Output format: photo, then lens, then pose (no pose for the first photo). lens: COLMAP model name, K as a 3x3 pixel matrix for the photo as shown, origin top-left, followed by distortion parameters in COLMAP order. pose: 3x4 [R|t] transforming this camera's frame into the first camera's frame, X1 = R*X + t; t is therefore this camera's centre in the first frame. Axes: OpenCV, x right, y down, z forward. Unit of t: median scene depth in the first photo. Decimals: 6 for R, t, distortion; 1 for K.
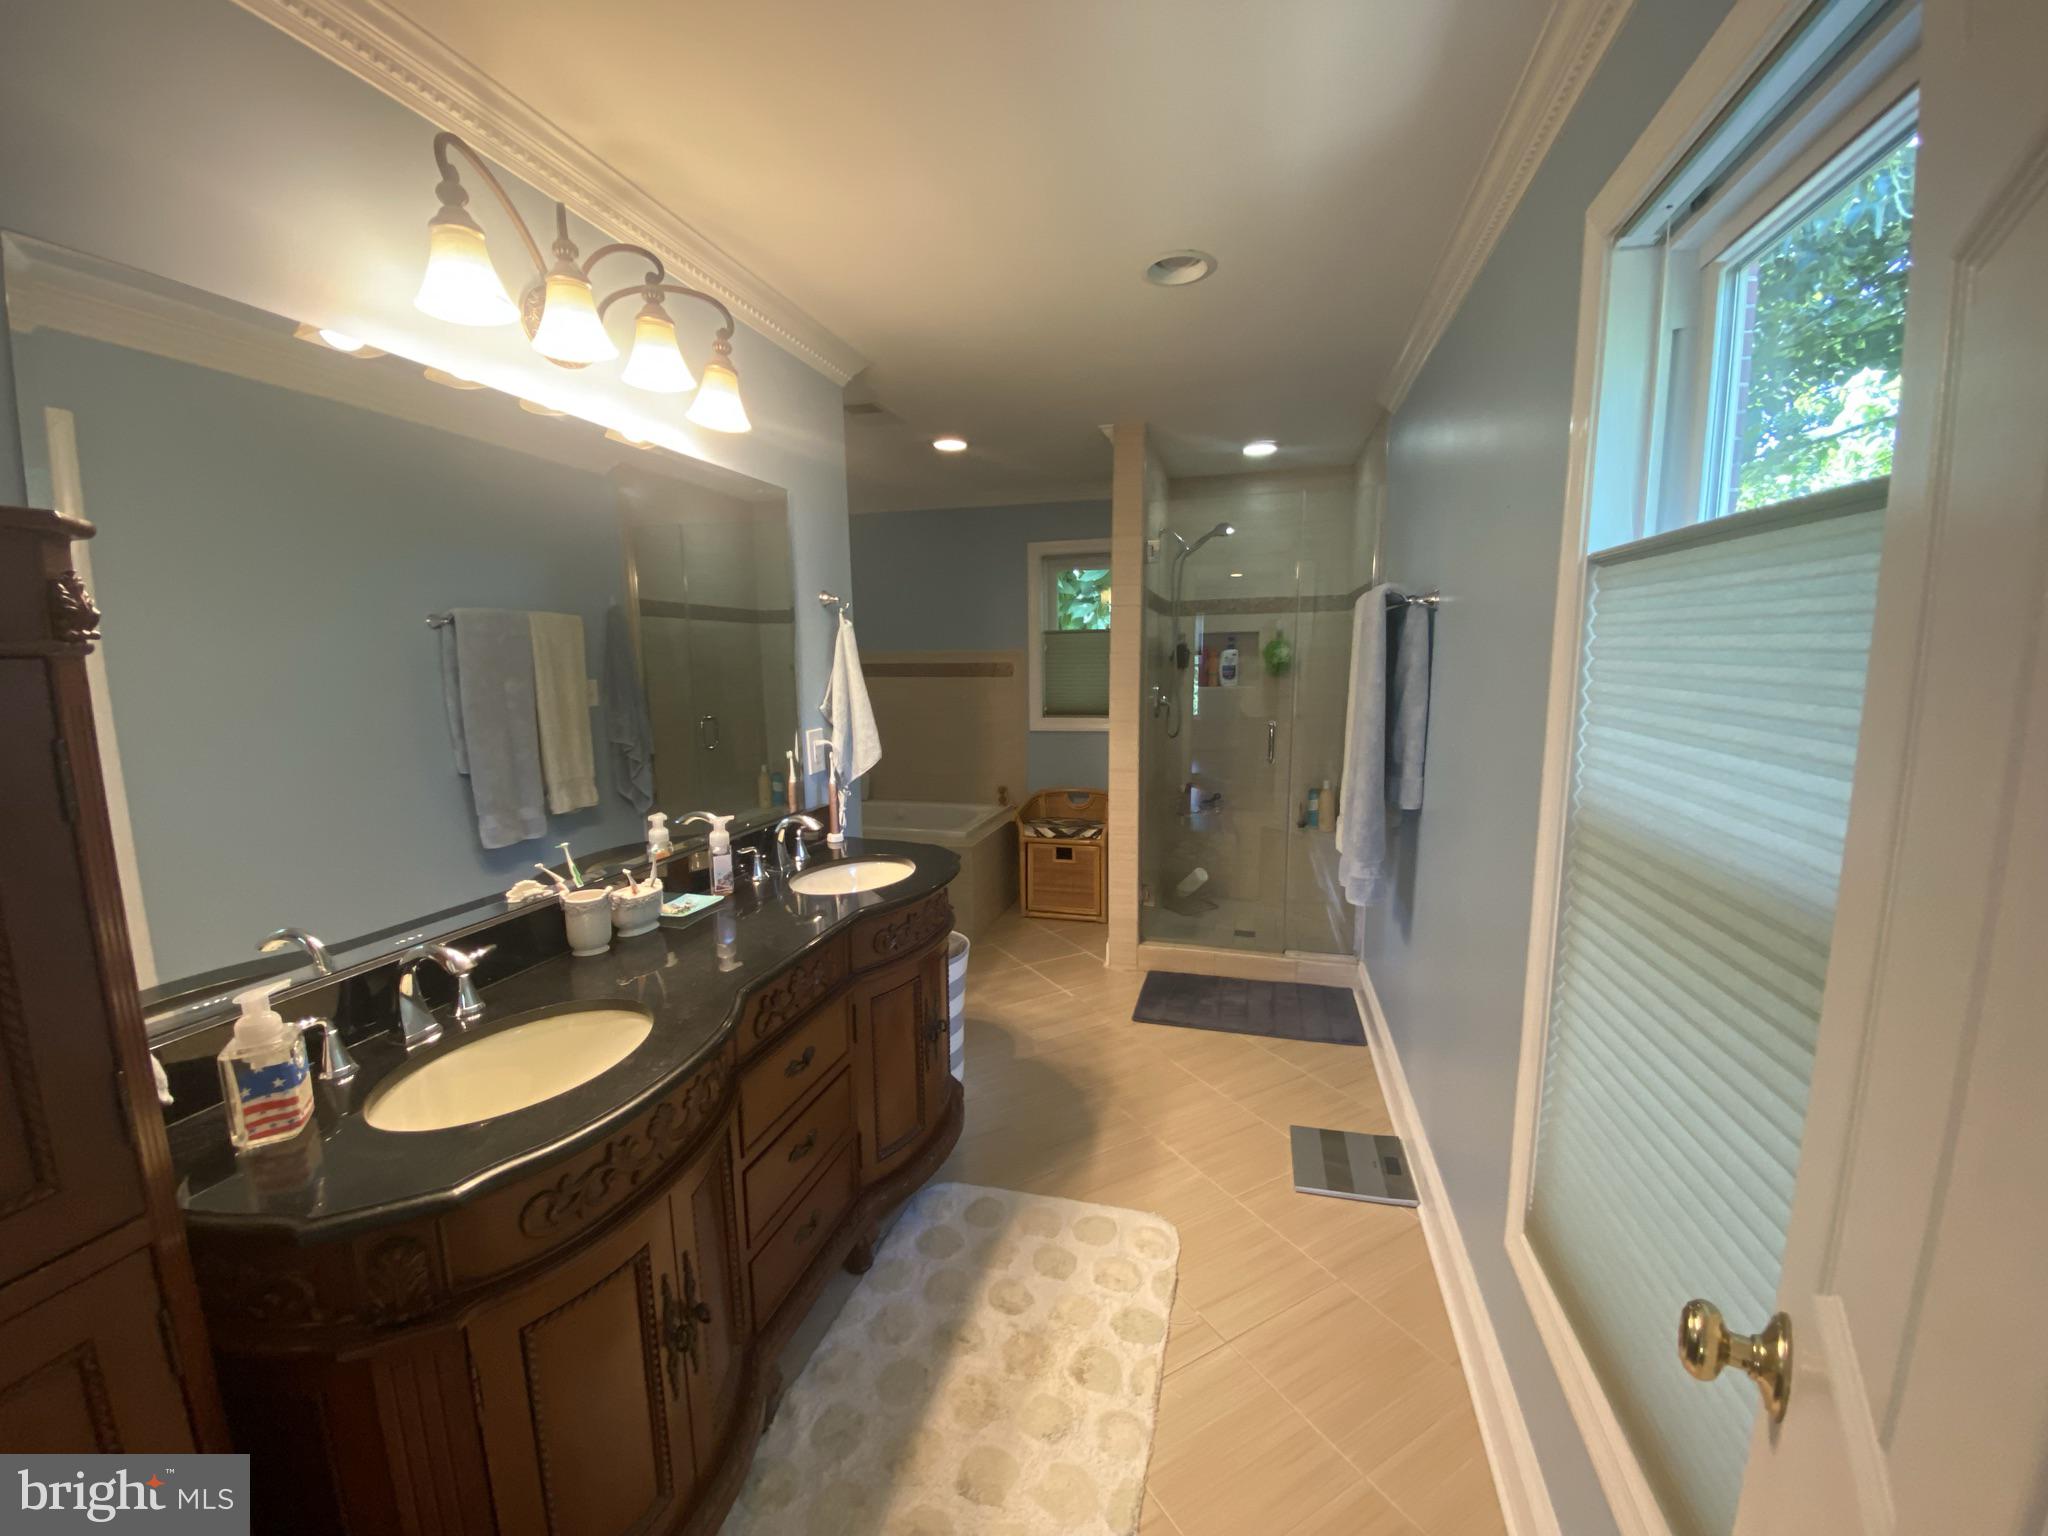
lens RADIAL K [[837.8, 0, 1034.6], [0, 837.8, 773.6], [0, 0, 1]] dist [-0.014810, -0.000483]
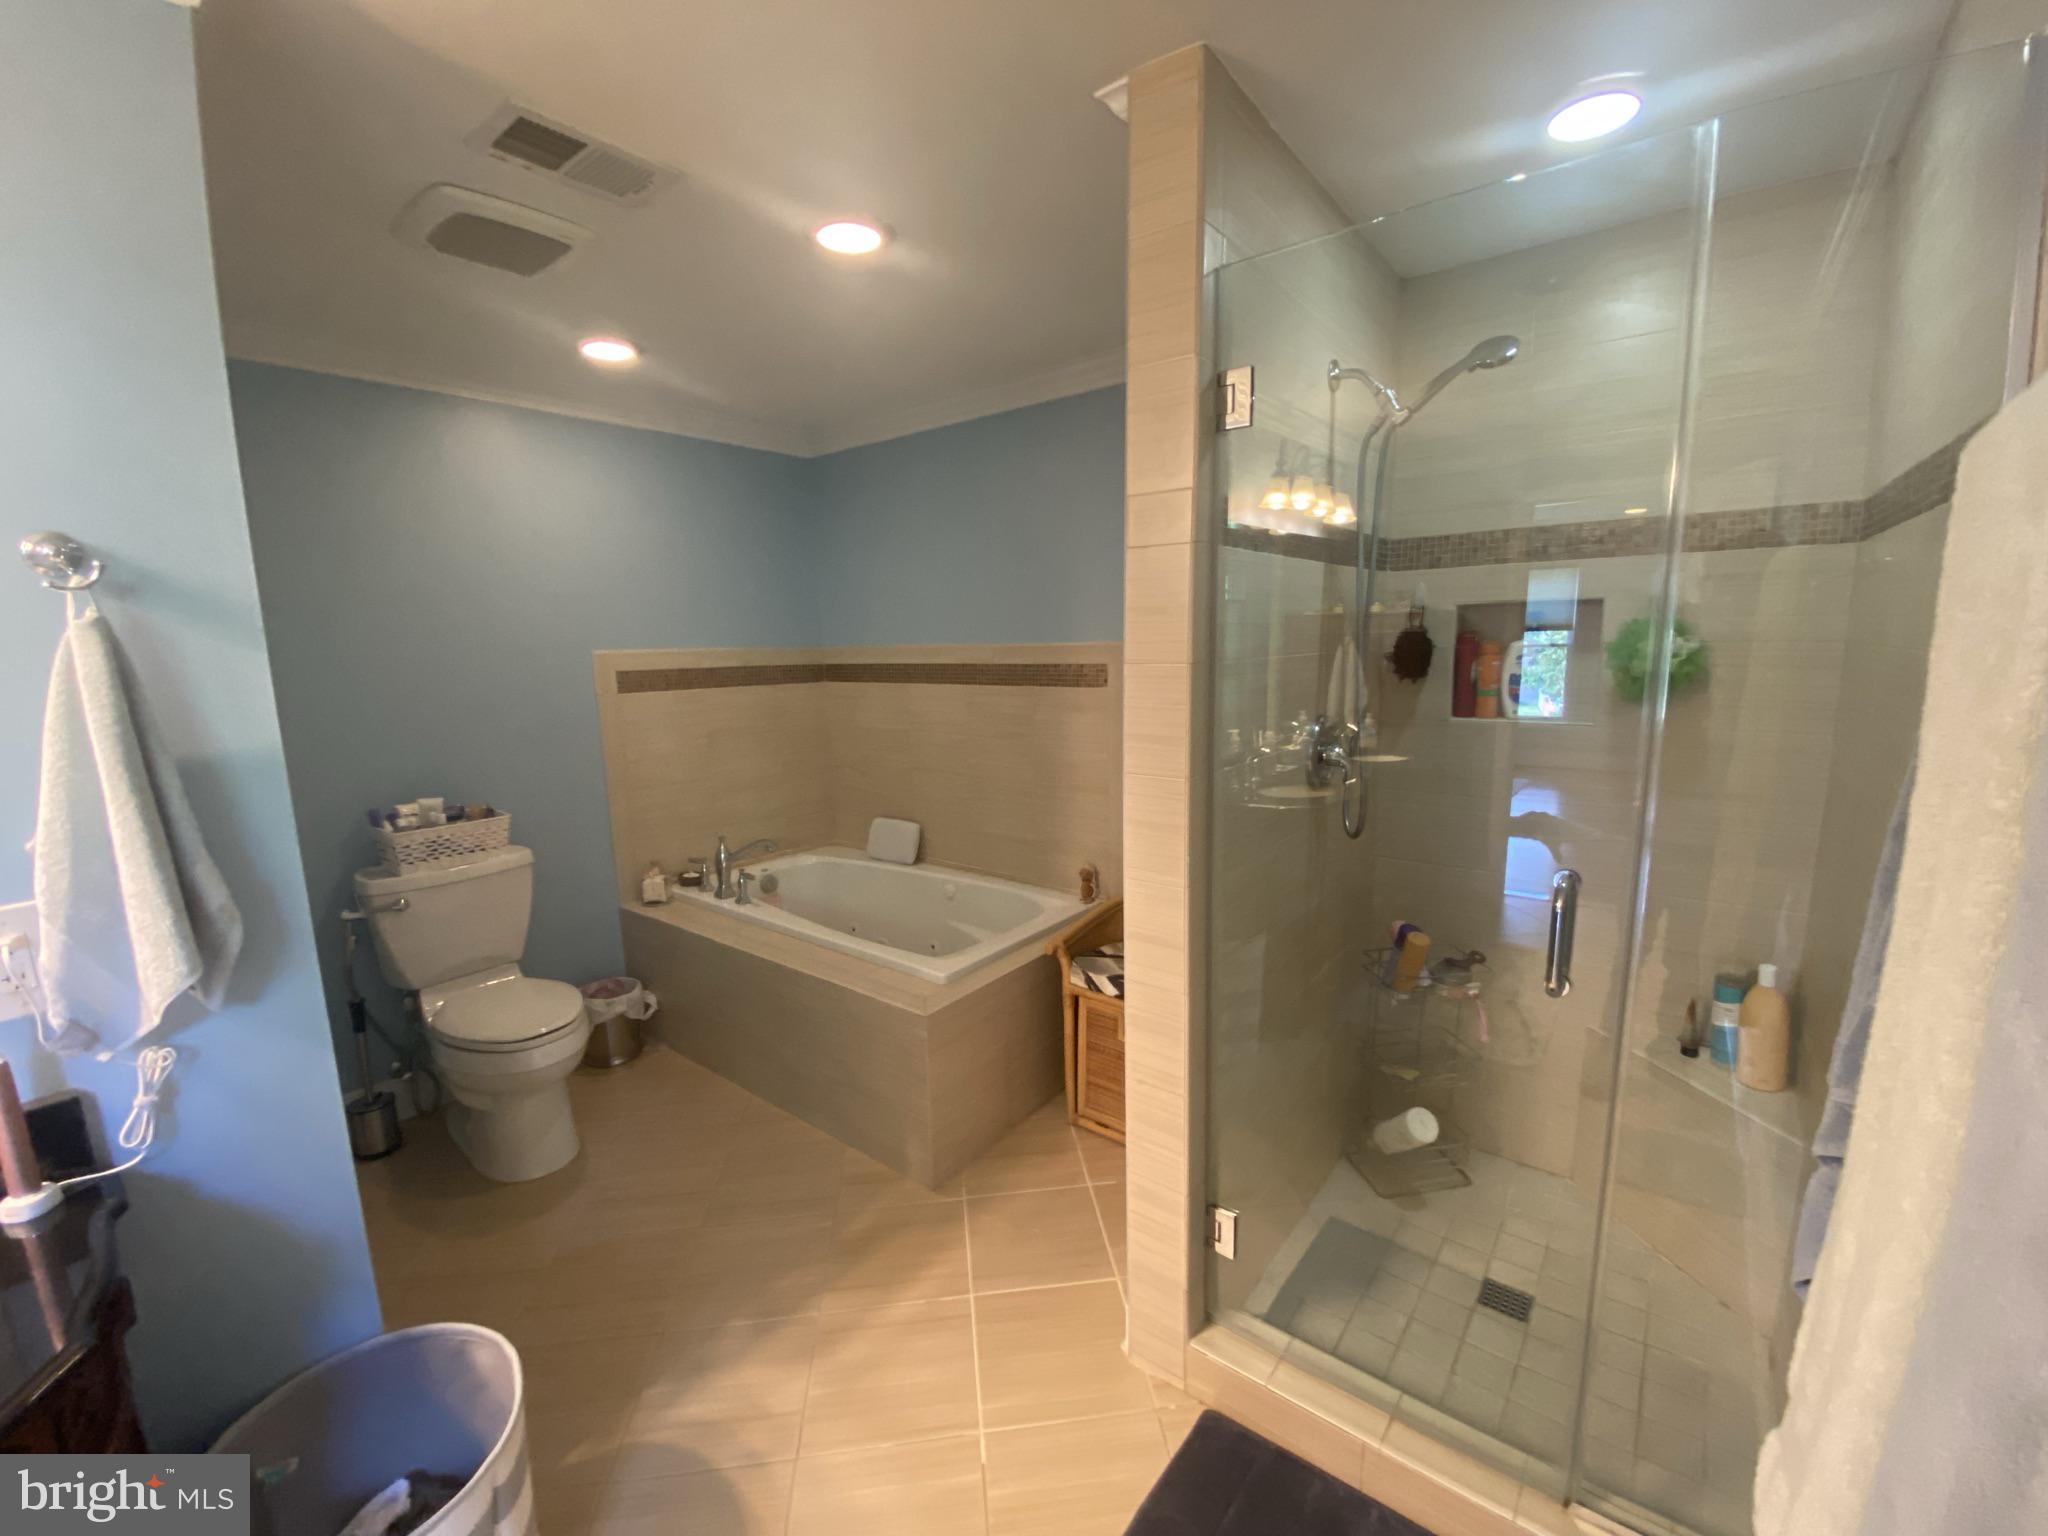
lens RADIAL K [[837.8, 0, 1004.8], [0, 837.8, 767.7], [0, 0, 1]] dist [-0.014810, -0.000483]
pose [[0.913661, 0.050203, -0.403365, 0.163234], [-0.039881, 0.998627, 0.033954, -0.084382], [0.404516, -0.014936, 0.914409, 0.477970]]
